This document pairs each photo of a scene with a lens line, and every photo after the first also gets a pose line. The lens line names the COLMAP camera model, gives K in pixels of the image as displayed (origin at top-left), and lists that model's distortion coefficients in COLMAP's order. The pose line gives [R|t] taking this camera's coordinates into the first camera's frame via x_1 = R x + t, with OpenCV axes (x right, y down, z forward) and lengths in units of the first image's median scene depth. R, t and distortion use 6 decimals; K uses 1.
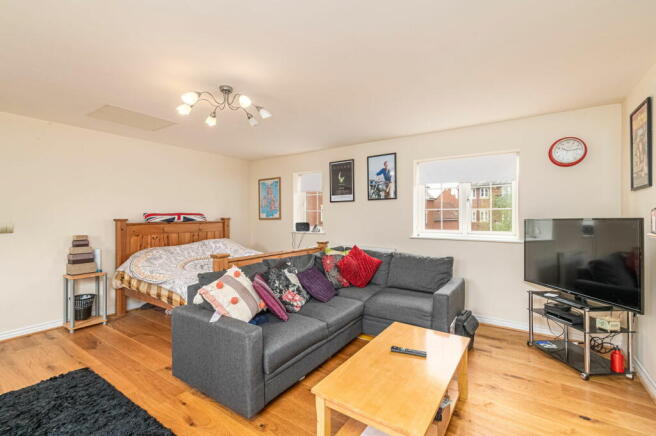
lens RADIAL K [[287.3, 0, 327.1], [0, 287.3, 215.9], [0, 0, 1]] dist [0.000616, 0.001542]
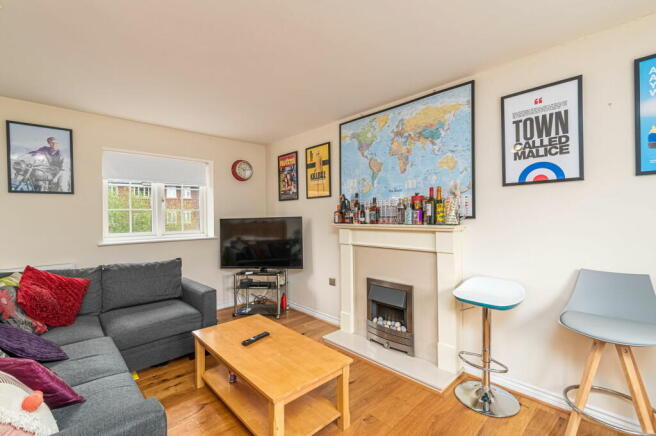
lens RADIAL K [[287.3, 0, 326.9], [0, 287.3, 217.7], [0, 0, 1]] dist [0.000616, 0.001542]
pose [[0.211697, -0.005782, 0.977318, -0.331620], [0.009462, 0.999948, 0.003867, 0.003777], [-0.977290, 0.008429, 0.211740, 0.225478]]
